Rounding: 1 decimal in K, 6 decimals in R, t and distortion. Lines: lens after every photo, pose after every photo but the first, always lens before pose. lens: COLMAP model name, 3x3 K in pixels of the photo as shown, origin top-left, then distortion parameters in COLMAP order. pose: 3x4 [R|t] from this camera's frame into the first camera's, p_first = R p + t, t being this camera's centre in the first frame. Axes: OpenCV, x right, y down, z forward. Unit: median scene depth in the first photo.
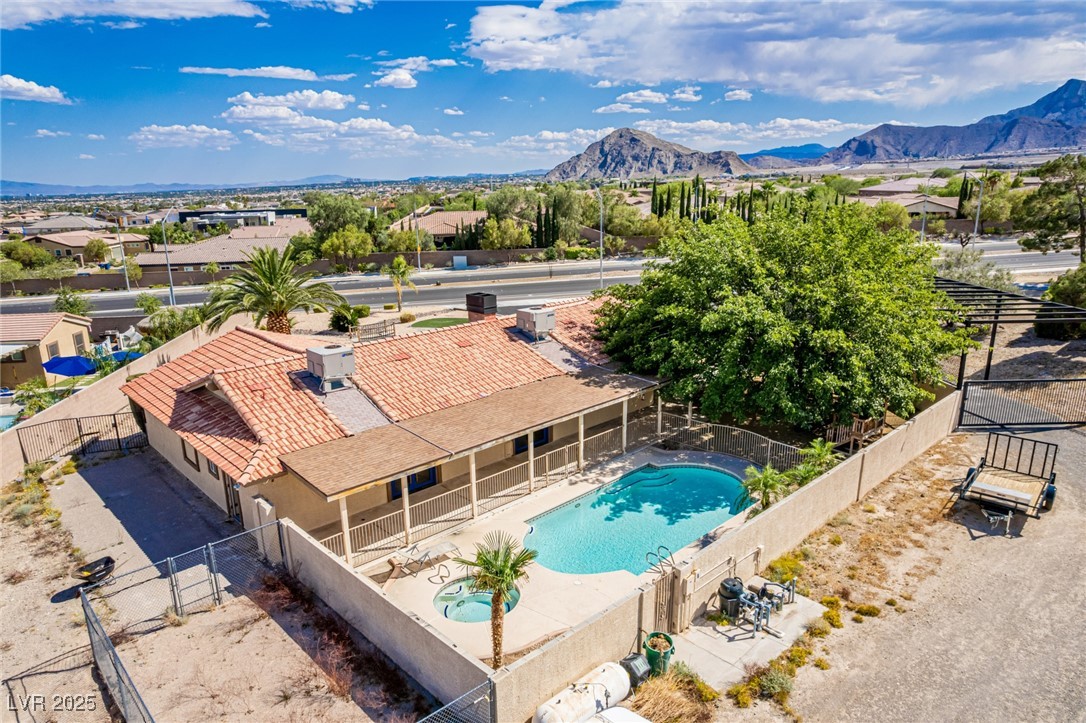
lens RADIAL K [[693.1, 0, 547.1], [0, 693.1, 362.2], [0, 0, 1]] dist [-0.072520, 0.068729]
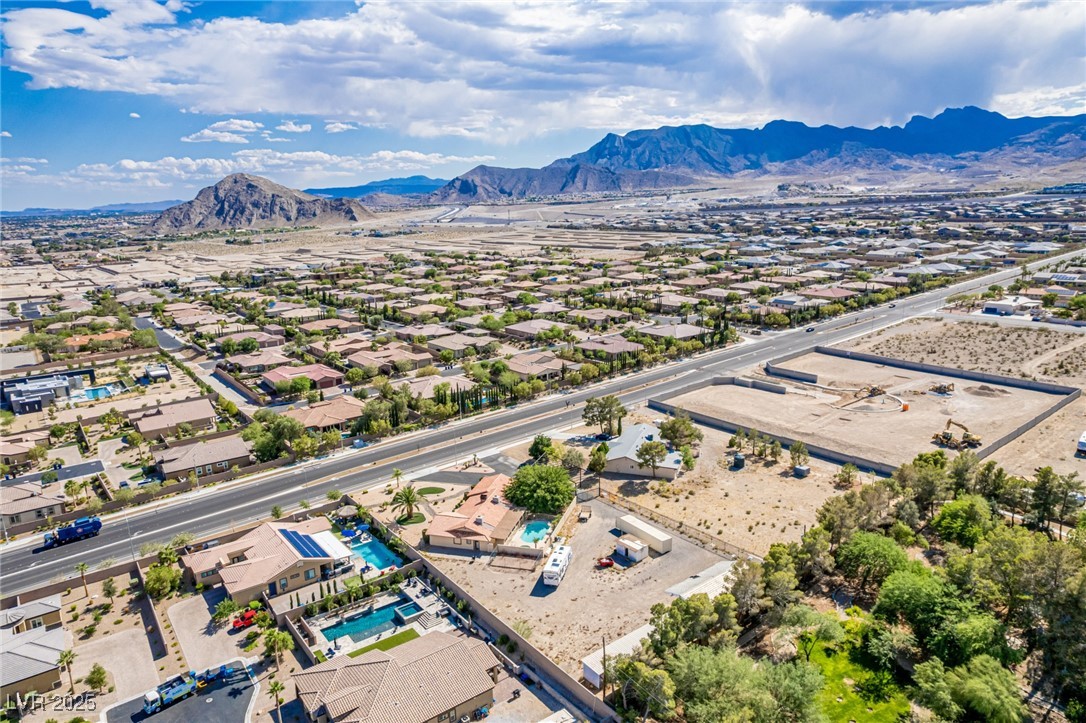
lens RADIAL K [[693.1, 0, 547.1], [0, 693.1, 362.2], [0, 0, 1]] dist [-0.072520, 0.068729]
pose [[0.860953, -0.118203, 0.494760, -0.612324], [0.138532, 0.990348, -0.004461, -0.288213], [-0.489458, 0.072381, 0.869018, -1.048291]]
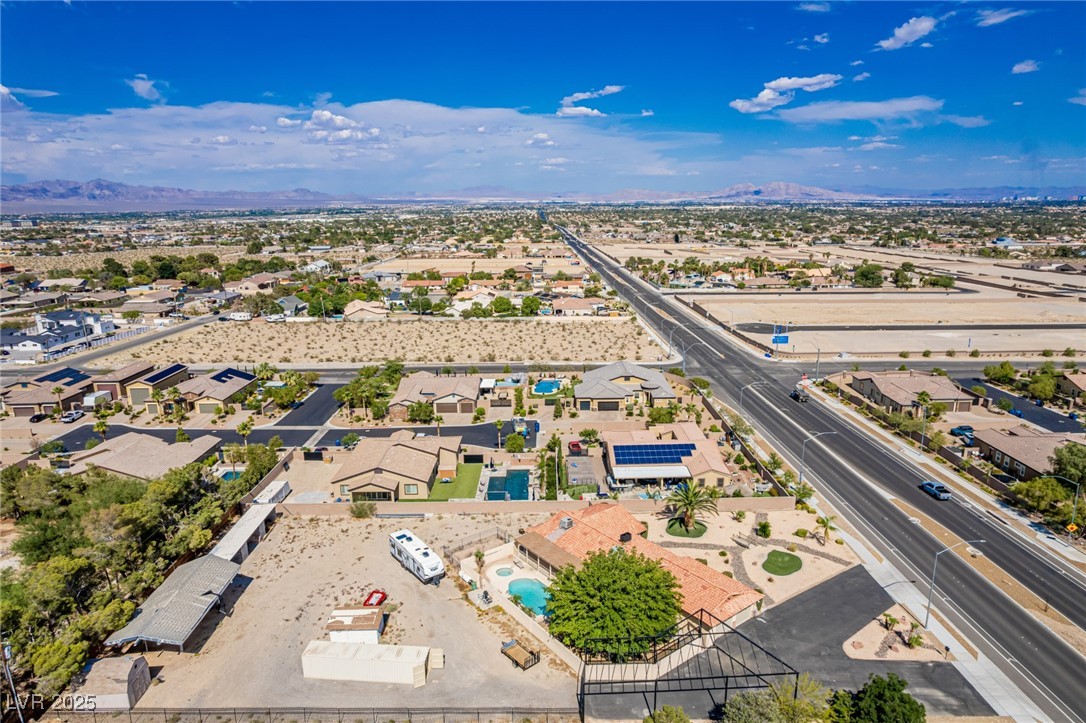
lens RADIAL K [[693.1, 0, 547.1], [0, 693.1, 362.2], [0, 0, 1]] dist [-0.072520, 0.068729]
pose [[-0.118088, 0.251343, -0.960667, 0.779247], [-0.238577, 0.931918, 0.273148, -0.456811], [0.963917, 0.261448, -0.050084, 0.212725]]
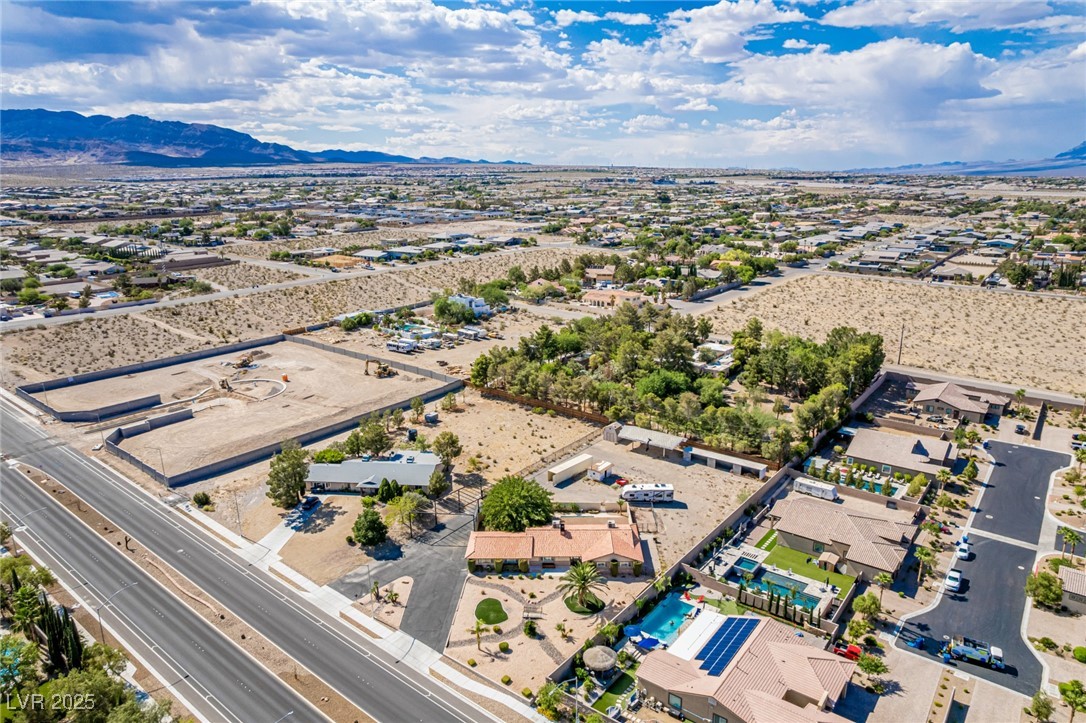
lens RADIAL K [[693.1, 0, 547.1], [0, 693.1, 362.2], [0, 0, 1]] dist [-0.072520, 0.068729]
pose [[-0.702376, -0.162631, 0.692979, -0.831691], [0.202476, 0.887684, 0.413547, -0.818651], [-0.682401, 0.430777, -0.590559, 0.955418]]
